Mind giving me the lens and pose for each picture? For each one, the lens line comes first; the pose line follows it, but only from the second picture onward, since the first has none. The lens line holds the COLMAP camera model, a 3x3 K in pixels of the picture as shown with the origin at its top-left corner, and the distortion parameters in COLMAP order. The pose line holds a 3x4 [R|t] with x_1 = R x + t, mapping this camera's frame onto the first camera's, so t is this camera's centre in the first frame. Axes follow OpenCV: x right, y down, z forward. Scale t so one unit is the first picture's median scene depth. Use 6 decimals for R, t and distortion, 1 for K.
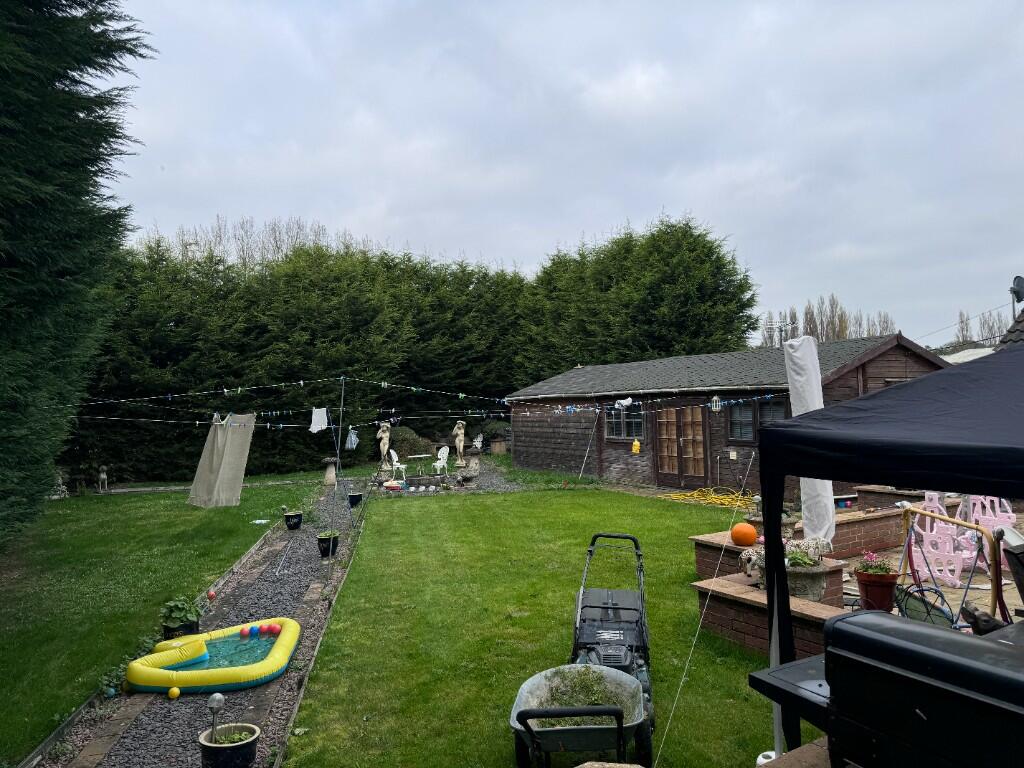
lens RADIAL K [[712.5, 0, 515.2], [0, 712.5, 378.7], [0, 0, 1]] dist [0.030786, -0.001915]
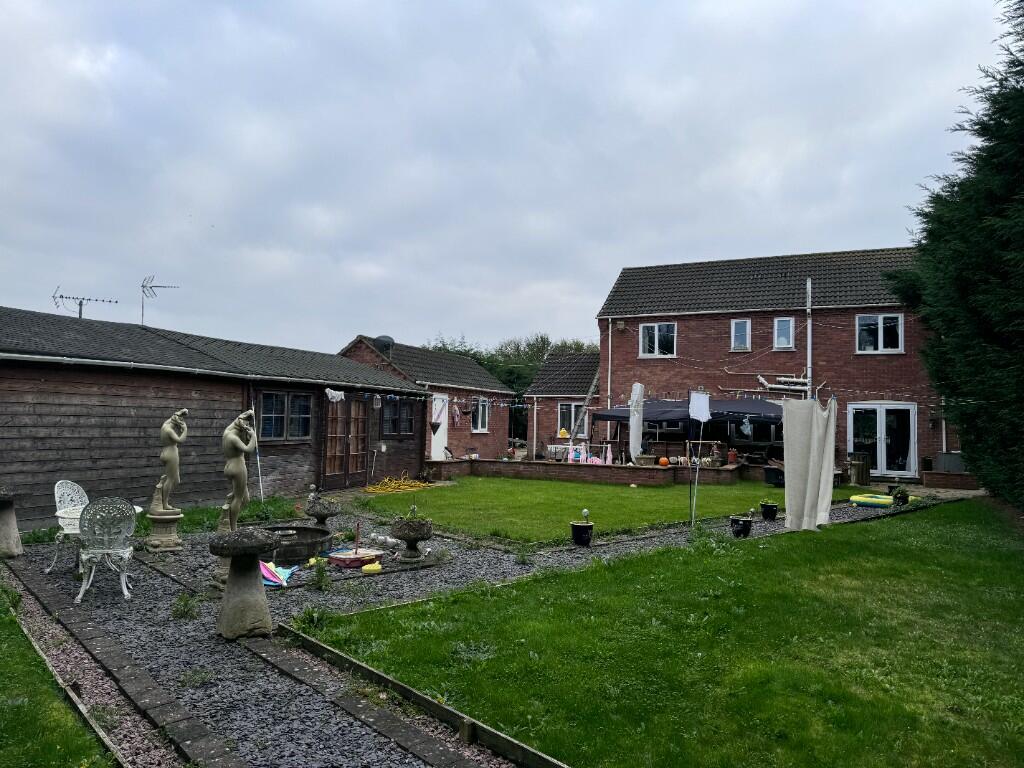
lens RADIAL K [[712.5, 0, 515.2], [0, 712.5, 378.7], [0, 0, 1]] dist [0.030786, -0.001915]
pose [[-0.507547, 0.030830, 0.861073, -0.648722], [-0.072659, 0.994269, -0.078427, 0.063688], [-0.858555, -0.102370, -0.502397, 1.219246]]
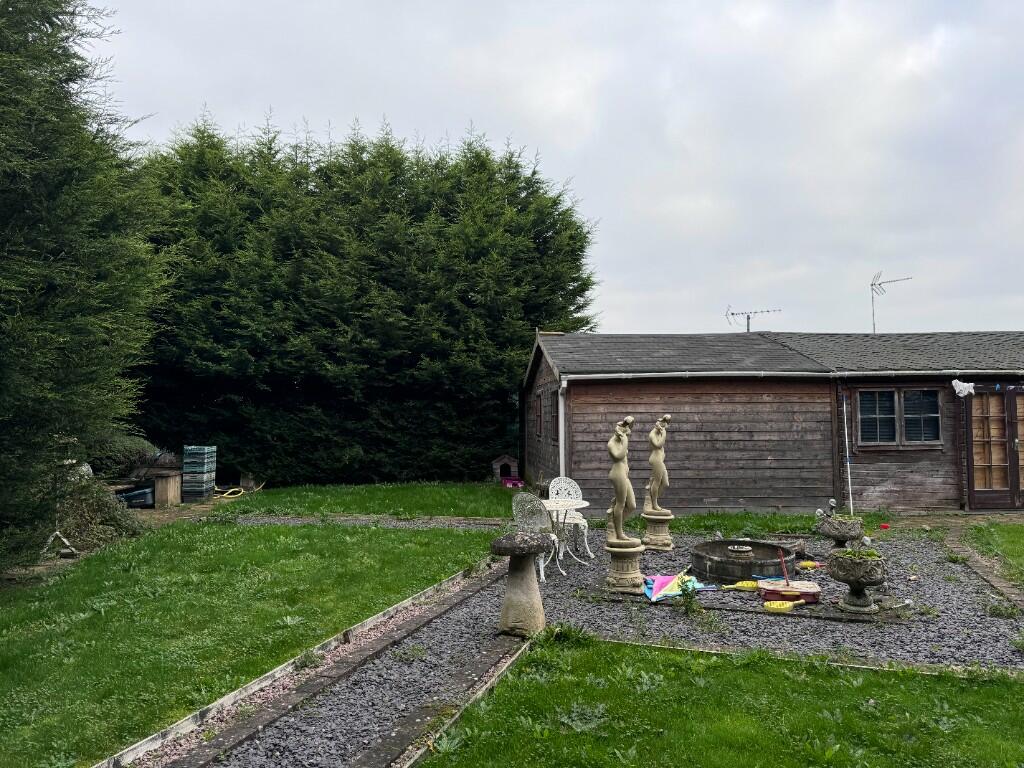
lens RADIAL K [[710.8, 0, 512.0], [0, 710.8, 384.0], [0, 0, 1]] dist [0.082046, -0.001104]
pose [[0.527290, 0.021206, 0.849421, -0.603718], [-0.029212, 0.999550, -0.006821, 0.046194], [-0.849183, -0.021217, 0.527672, 0.985801]]
